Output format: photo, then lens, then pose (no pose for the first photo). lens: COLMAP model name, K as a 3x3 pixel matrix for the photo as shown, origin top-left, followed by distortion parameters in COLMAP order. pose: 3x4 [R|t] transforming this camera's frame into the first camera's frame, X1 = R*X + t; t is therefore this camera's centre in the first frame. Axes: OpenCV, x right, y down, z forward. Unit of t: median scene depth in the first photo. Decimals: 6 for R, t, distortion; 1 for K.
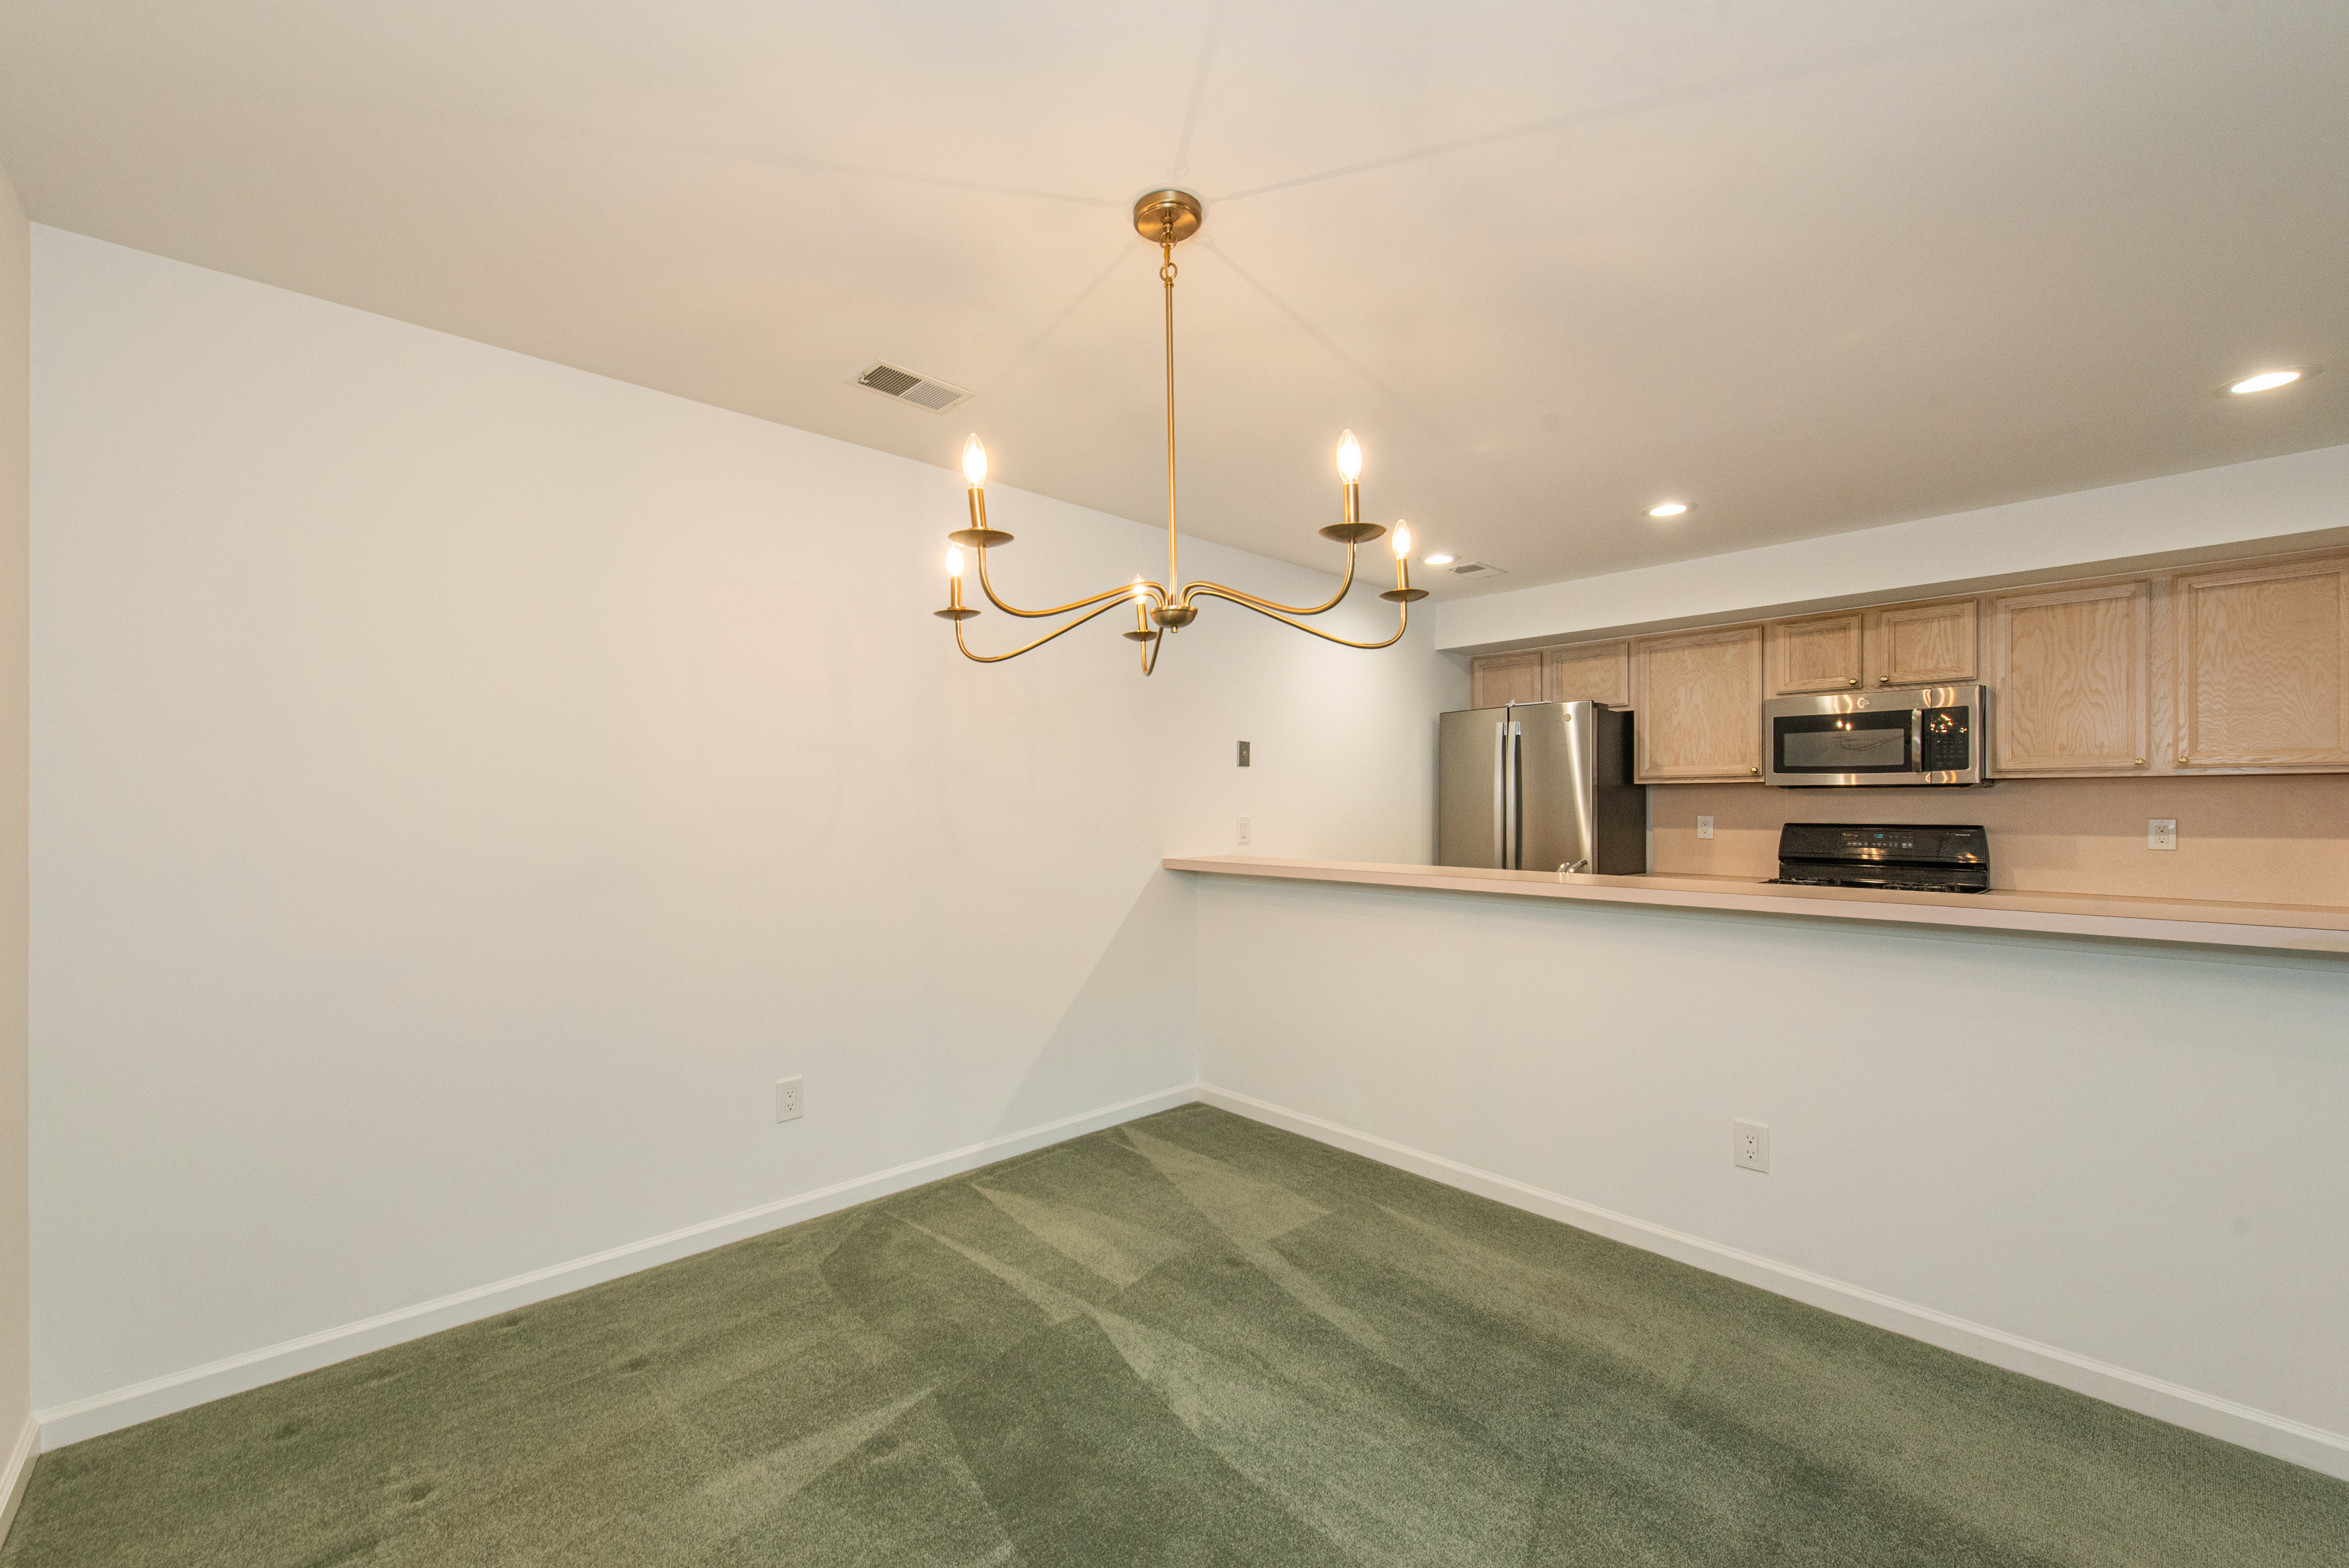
lens RADIAL K [[919.6, 0, 1177.3], [0, 919.6, 802.7], [0, 0, 1]] dist [0.003818, -0.000357]
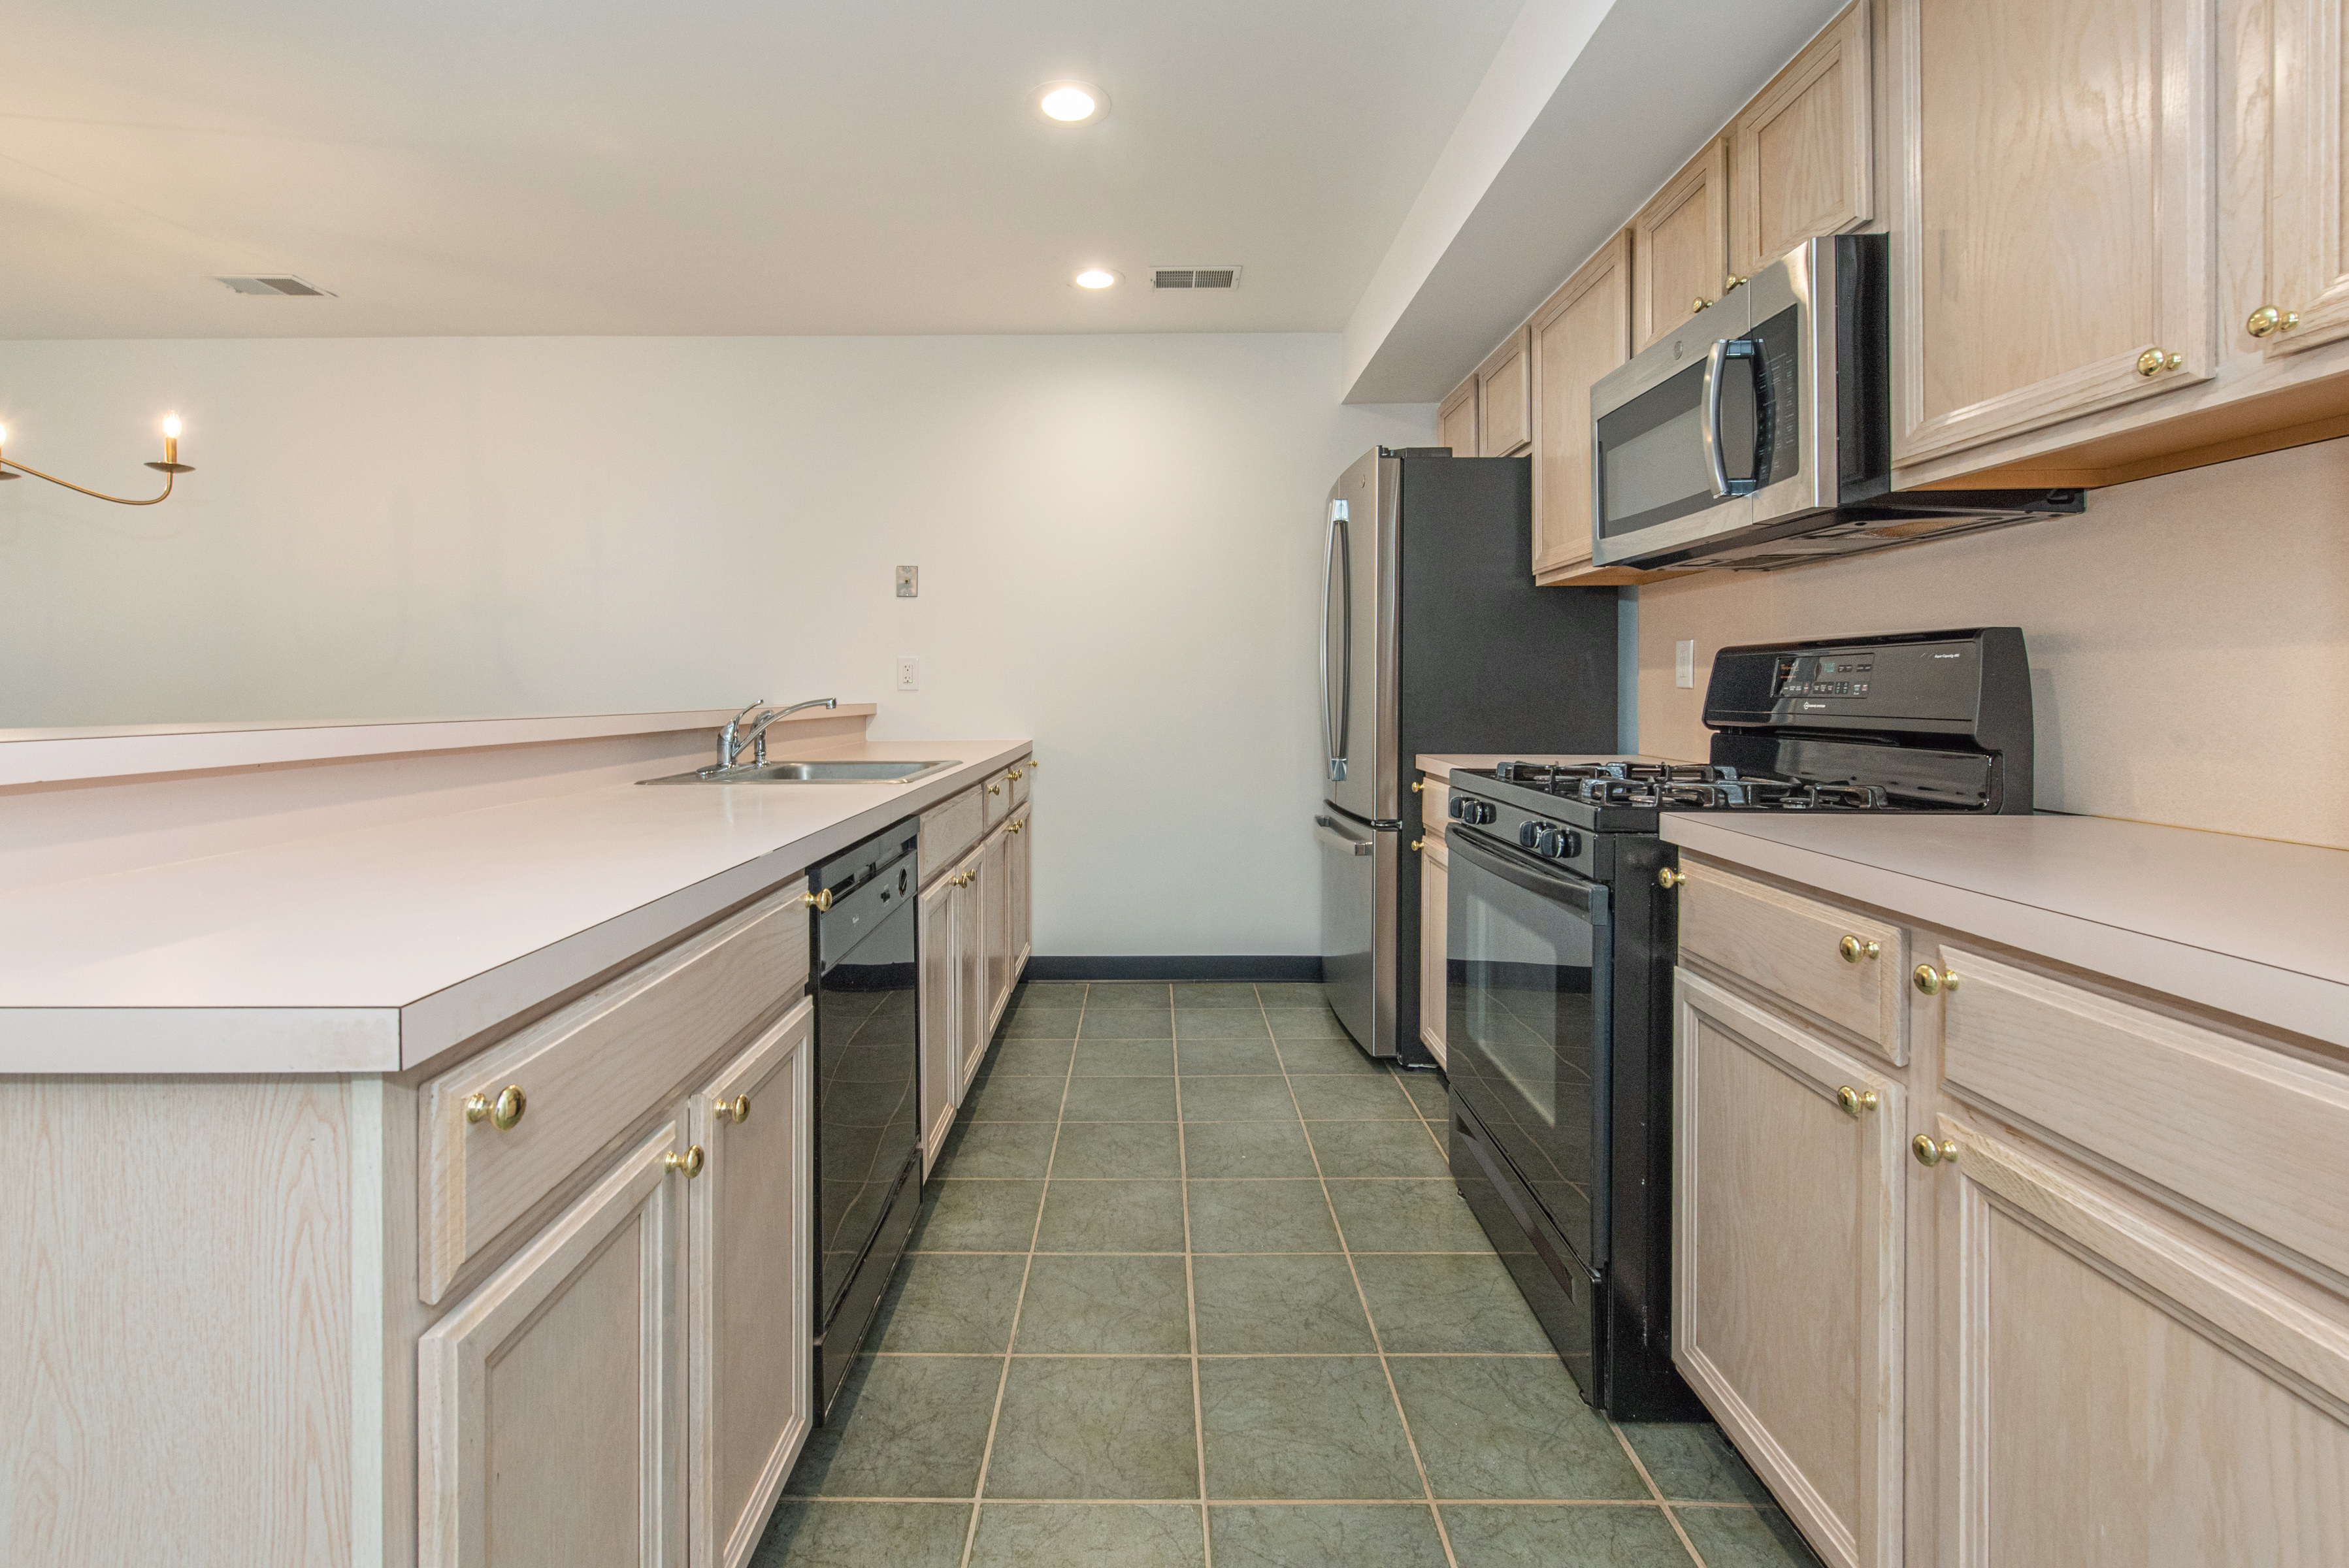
lens RADIAL K [[1033.2, 0, 1130.0], [0, 1033.2, 691.5], [0, 0, 1]] dist [0.009278, -0.001649]
pose [[0.727665, -0.000903, -0.685932, 0.903010], [0.004824, 0.999981, 0.003801, 0.045123], [0.685915, -0.006075, 0.727656, 0.491195]]
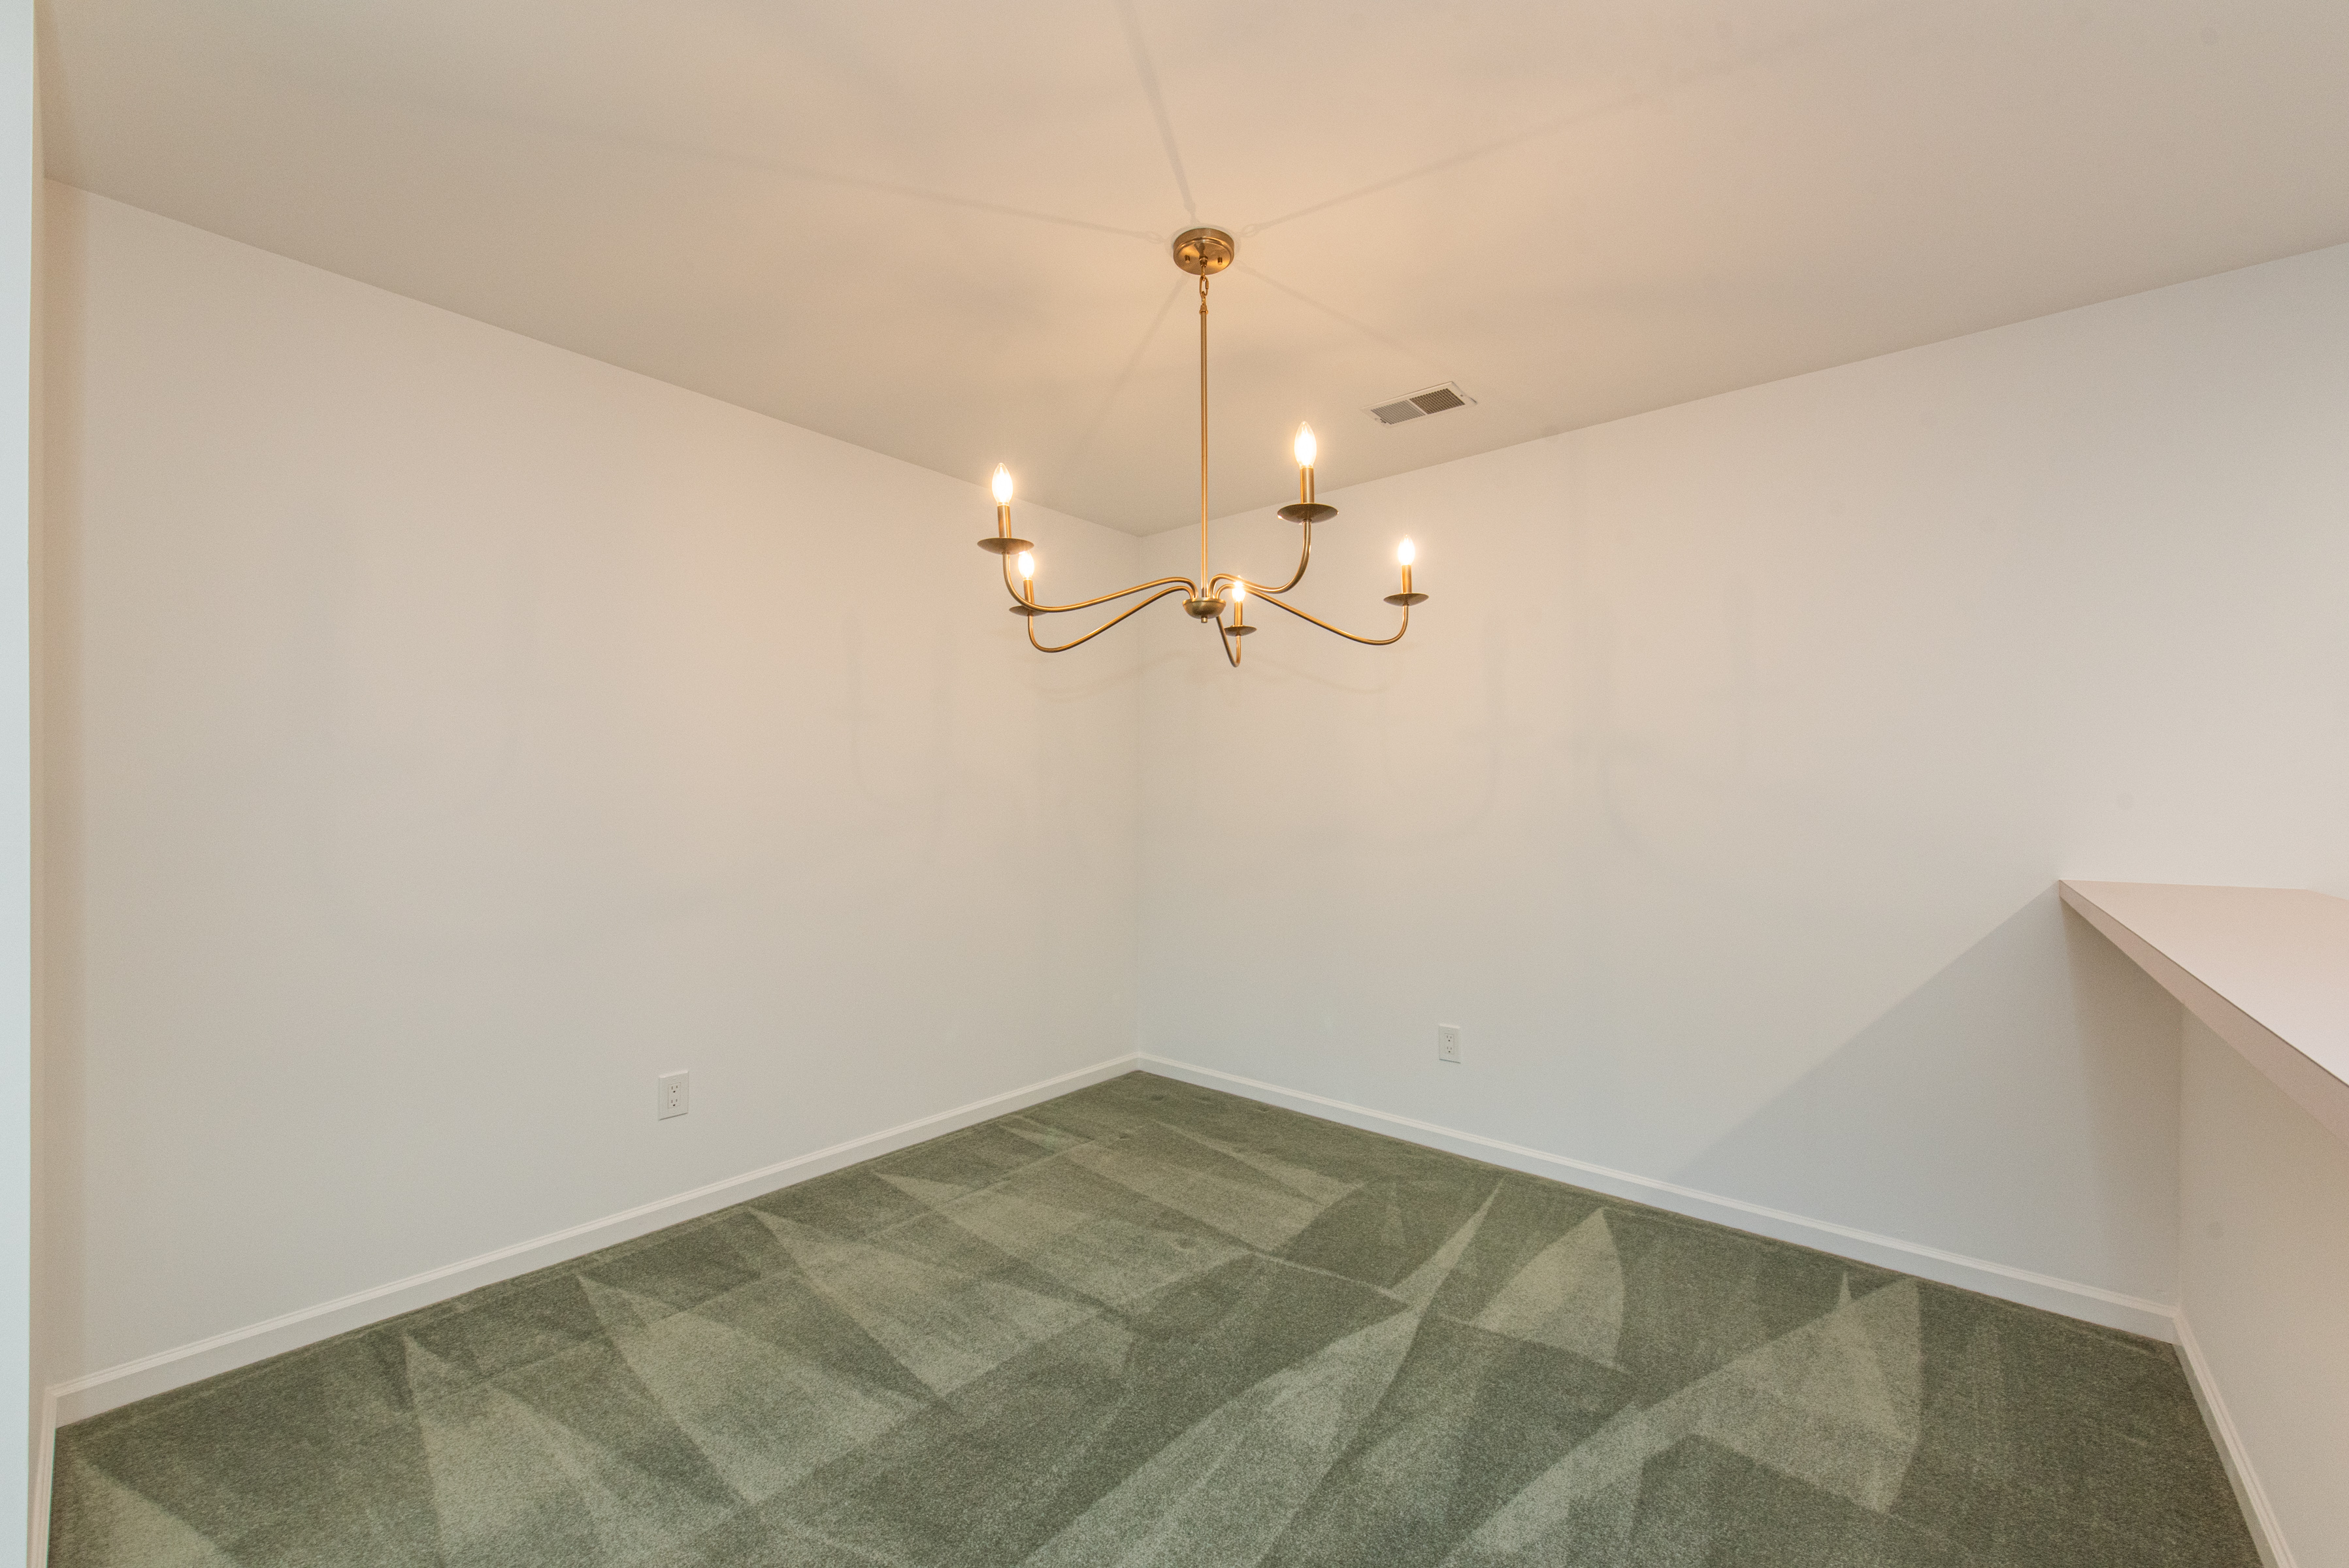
lens RADIAL K [[919.6, 0, 1170.6], [0, 919.6, 796.9], [0, 0, 1]] dist [0.003818, -0.000357]
pose [[0.123646, 0.001141, -0.992326, 0.480935], [-0.005734, 0.999983, 0.000436, 0.010806], [0.992310, 0.005636, 0.123651, 0.361448]]
